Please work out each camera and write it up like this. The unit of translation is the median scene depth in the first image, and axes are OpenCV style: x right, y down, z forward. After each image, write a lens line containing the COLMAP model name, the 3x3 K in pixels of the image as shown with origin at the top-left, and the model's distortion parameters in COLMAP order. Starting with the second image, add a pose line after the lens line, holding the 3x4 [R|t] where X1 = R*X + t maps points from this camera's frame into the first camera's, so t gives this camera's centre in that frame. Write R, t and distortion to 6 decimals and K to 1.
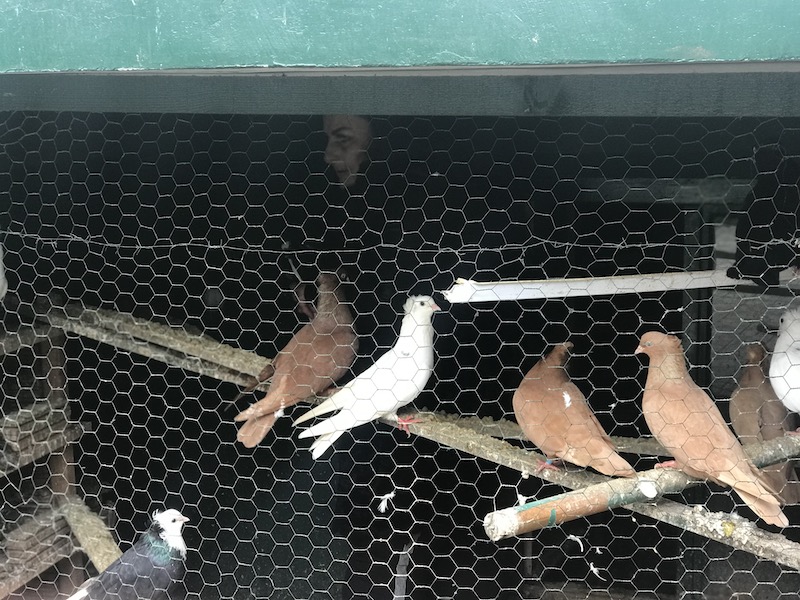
lens RADIAL K [[1312.6, 0, 401.9], [0, 1312.6, 297.8], [0, 0, 1]] dist [0.124040, 0.000000]
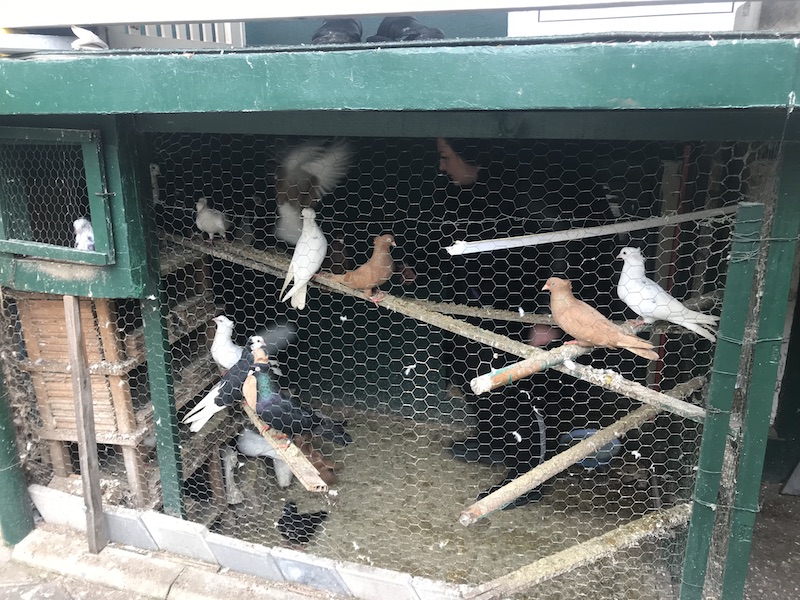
lens RADIAL K [[651.1, 0, 401.0], [0, 651.1, 298.9], [0, 0, 1]] dist [0.062648, -0.035143]
pose [[0.998683, -0.018001, 0.048043, -0.066182], [0.011000, 0.989778, 0.142191, -0.058464], [-0.050112, -0.141475, 0.988673, 0.188135]]
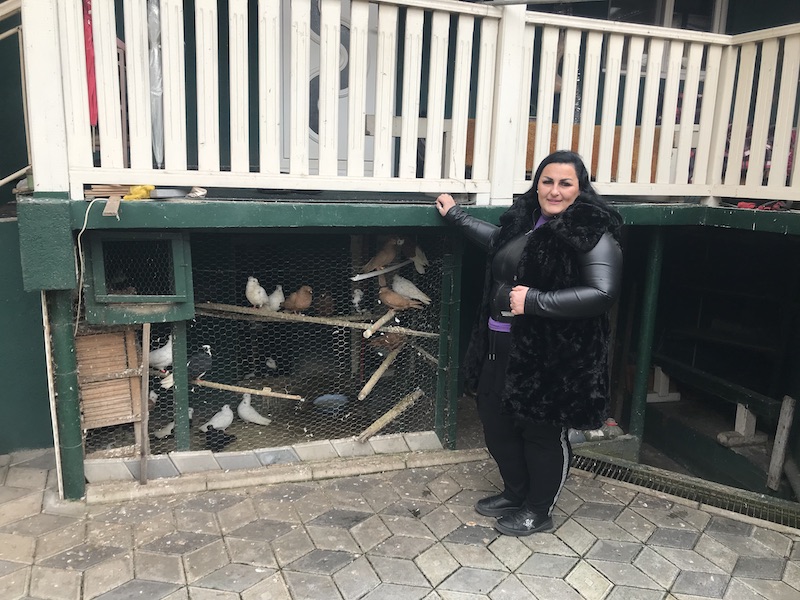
lens RADIAL K [[651.1, 0, 400.2], [0, 651.1, 299.9], [0, 0, 1]] dist [0.062648, -0.035143]
pose [[0.748243, -0.097470, 0.656226, -1.158648], [0.065588, 0.995171, 0.073029, -0.074071], [-0.660175, -0.011602, 0.751022, -0.577243]]
